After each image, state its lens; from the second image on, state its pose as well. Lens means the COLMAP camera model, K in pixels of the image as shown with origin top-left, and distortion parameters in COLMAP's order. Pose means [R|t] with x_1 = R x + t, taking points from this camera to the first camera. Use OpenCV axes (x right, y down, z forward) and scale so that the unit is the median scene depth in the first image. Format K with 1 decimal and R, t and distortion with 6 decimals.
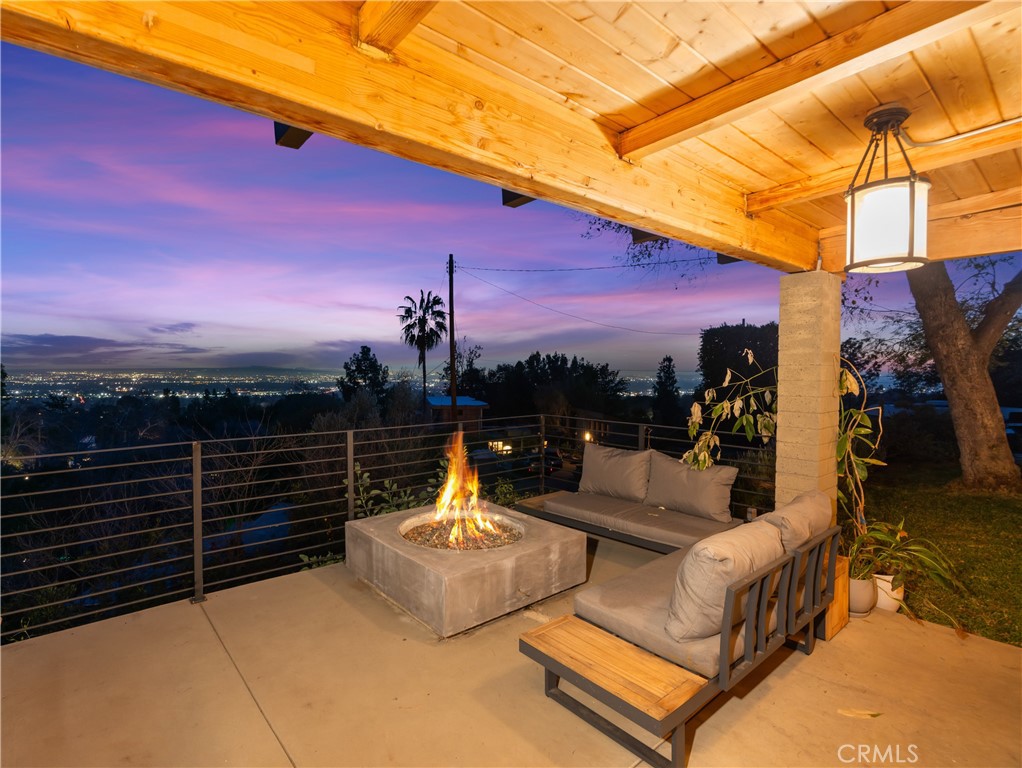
lens RADIAL K [[500.3, 0, 443.6], [0, 500.3, 377.7], [0, 0, 1]] dist [-0.017039, 0.000853]
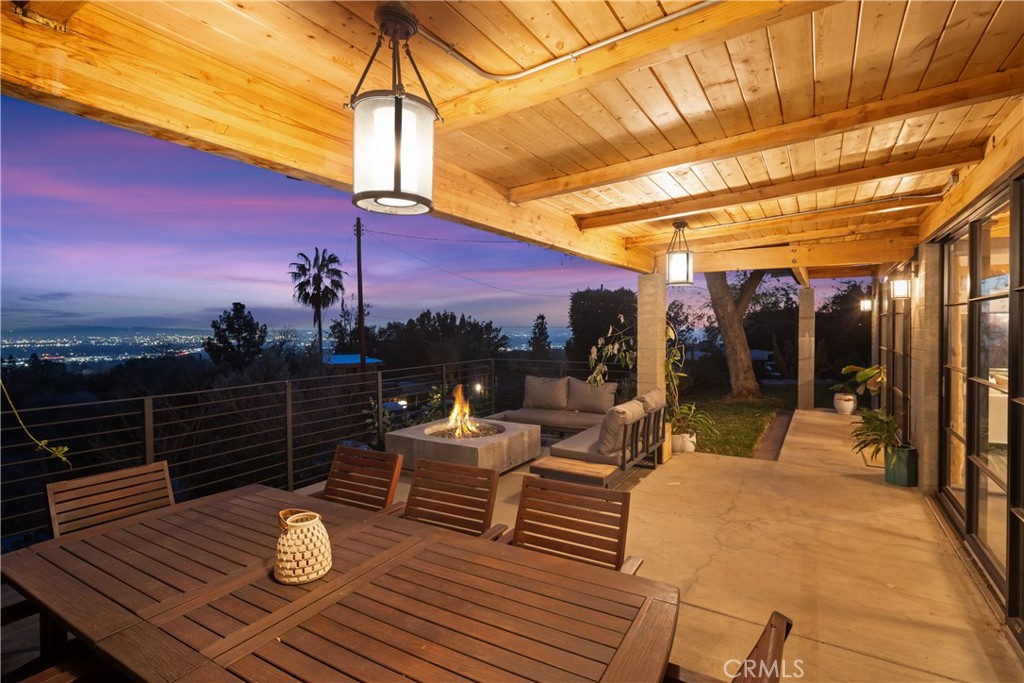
lens RADIAL K [[494.7, 0, 509.4], [0, 494.7, 334.1], [0, 0, 1]] dist [0.002395, -0.000312]
pose [[0.934315, -0.012481, 0.356231, -0.205981], [0.013347, 0.999911, 0.000028, 0.002977], [-0.356199, 0.004728, 0.934398, -0.264165]]
